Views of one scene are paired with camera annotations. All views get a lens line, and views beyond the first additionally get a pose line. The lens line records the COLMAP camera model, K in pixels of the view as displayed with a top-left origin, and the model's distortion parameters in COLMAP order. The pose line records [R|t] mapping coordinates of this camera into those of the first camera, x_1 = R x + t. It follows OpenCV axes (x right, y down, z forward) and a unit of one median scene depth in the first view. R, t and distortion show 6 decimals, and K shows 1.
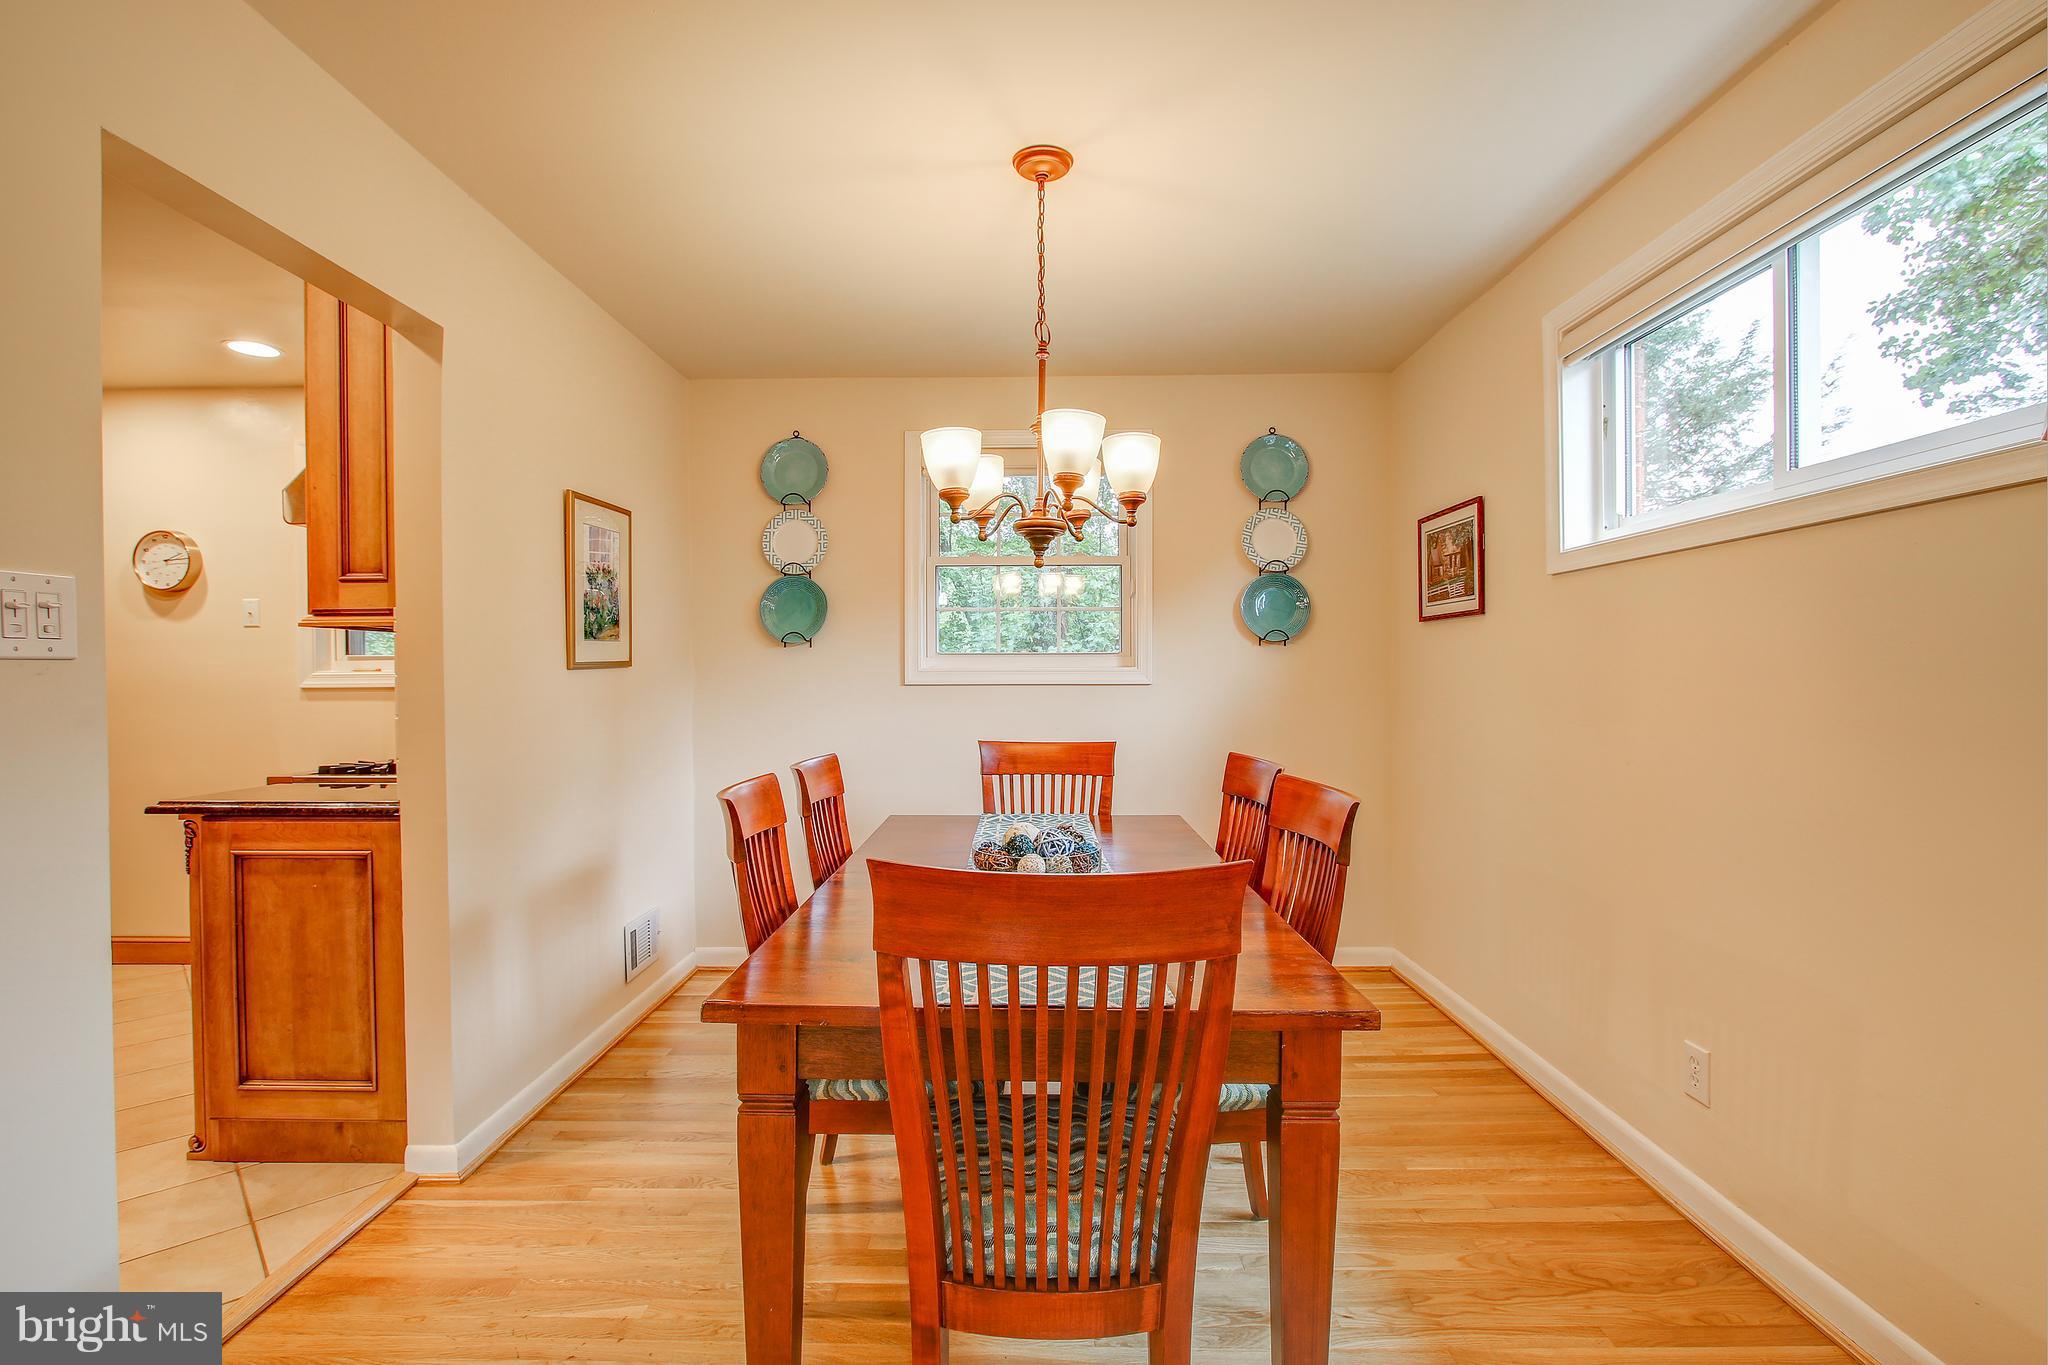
lens RADIAL K [[961.0, 0, 1019.1], [0, 961.0, 682.6], [0, 0, 1]] dist [-0.020389, 0.003903]
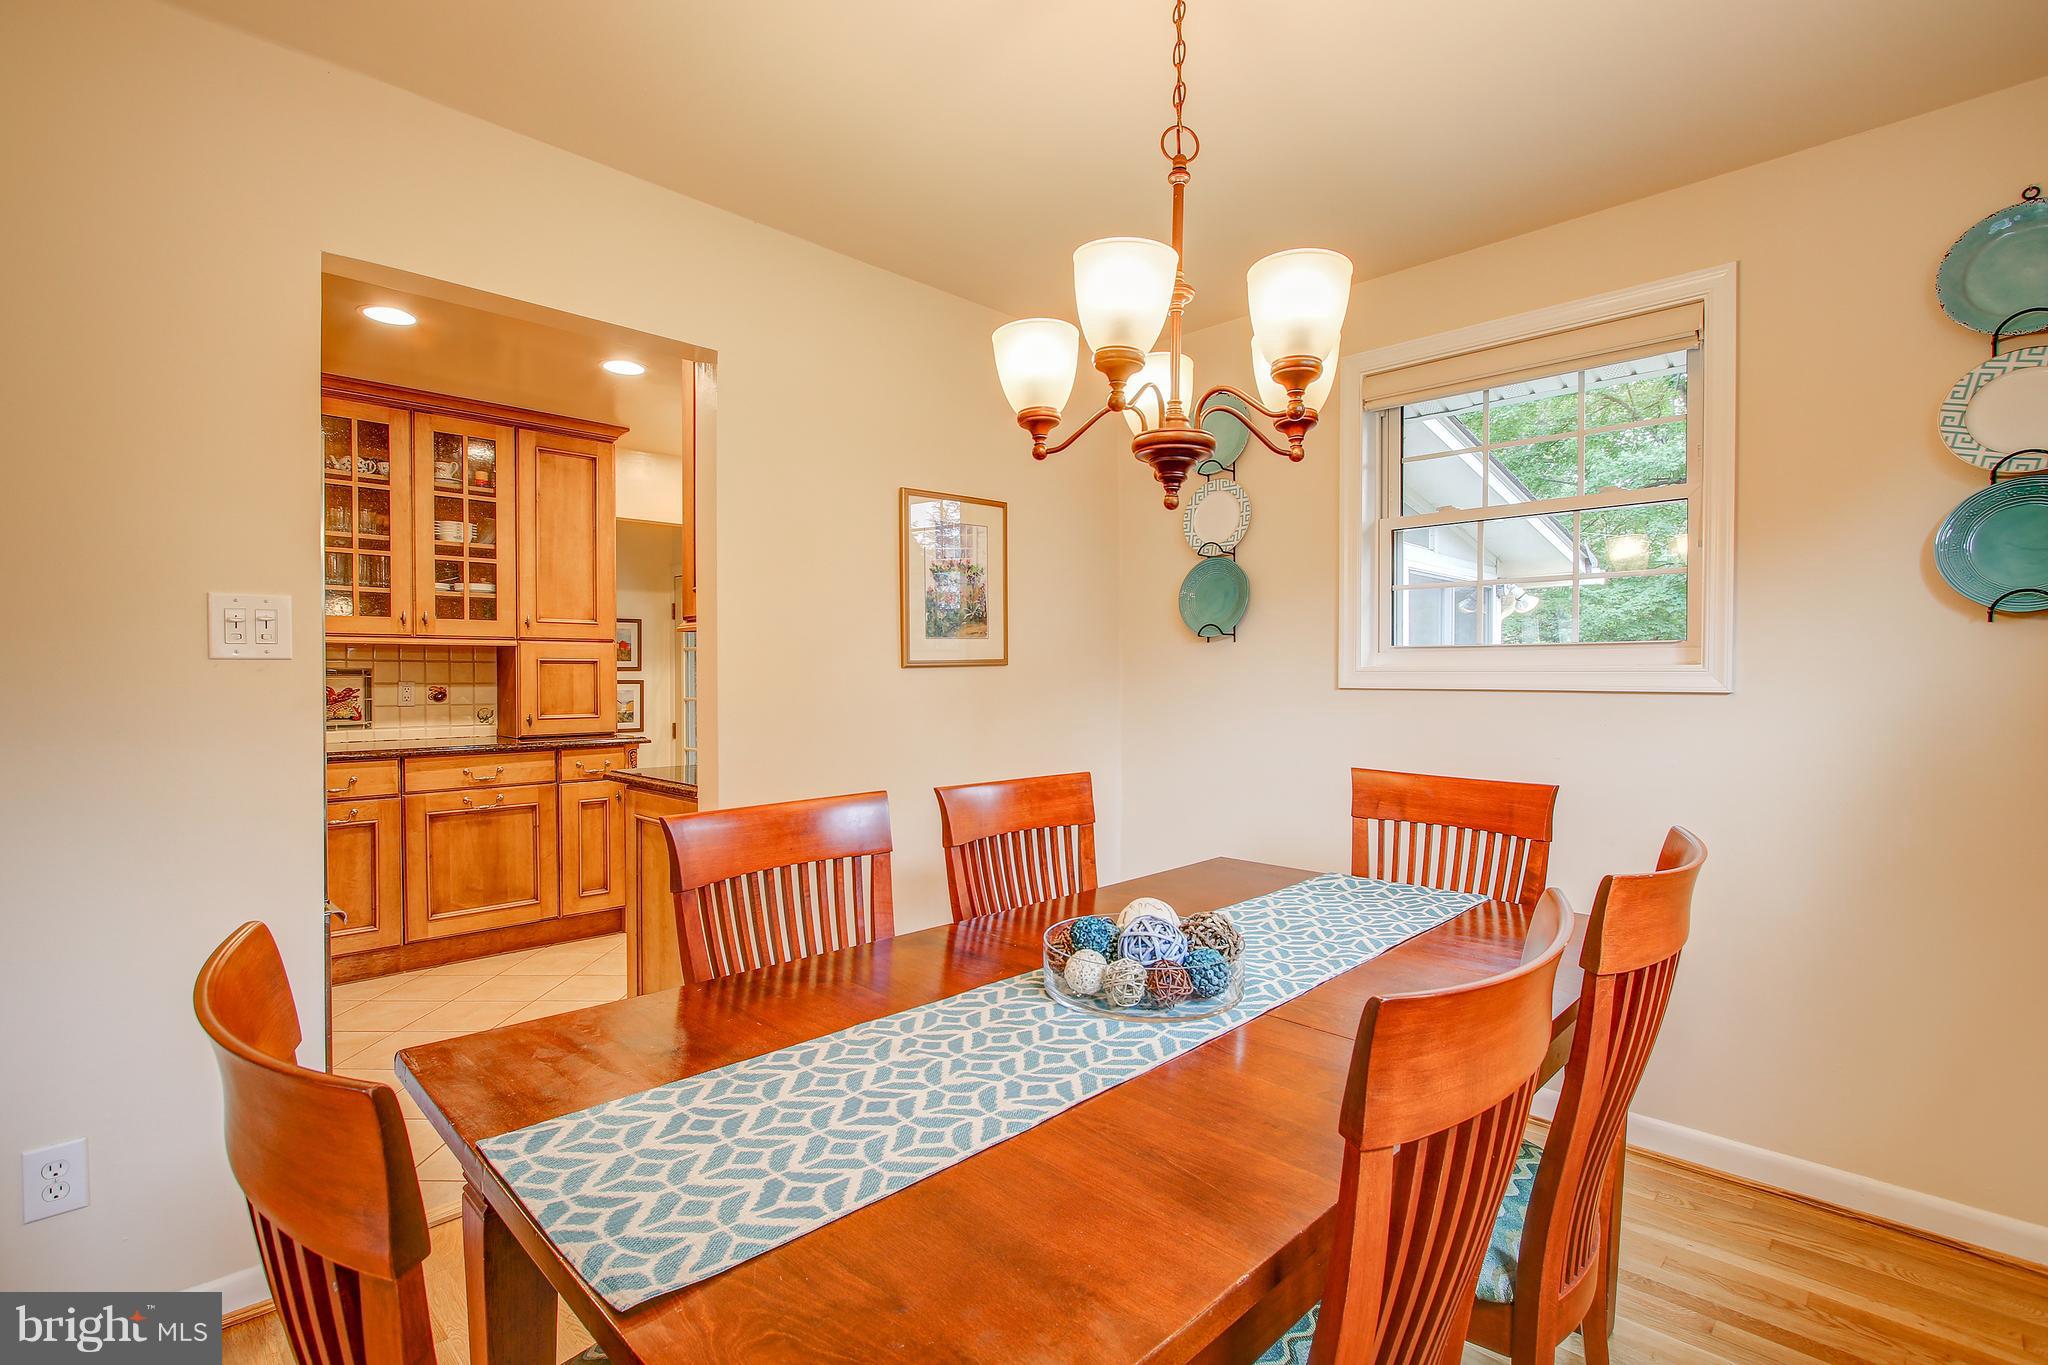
lens RADIAL K [[961.0, 0, 1035.2], [0, 961.0, 690.0], [0, 0, 1]] dist [-0.020389, 0.003903]
pose [[0.714983, 0.015356, -0.698973, 0.294648], [-0.010251, 0.999882, 0.011481, -0.003280], [0.699067, -0.001044, 0.715056, 0.344407]]
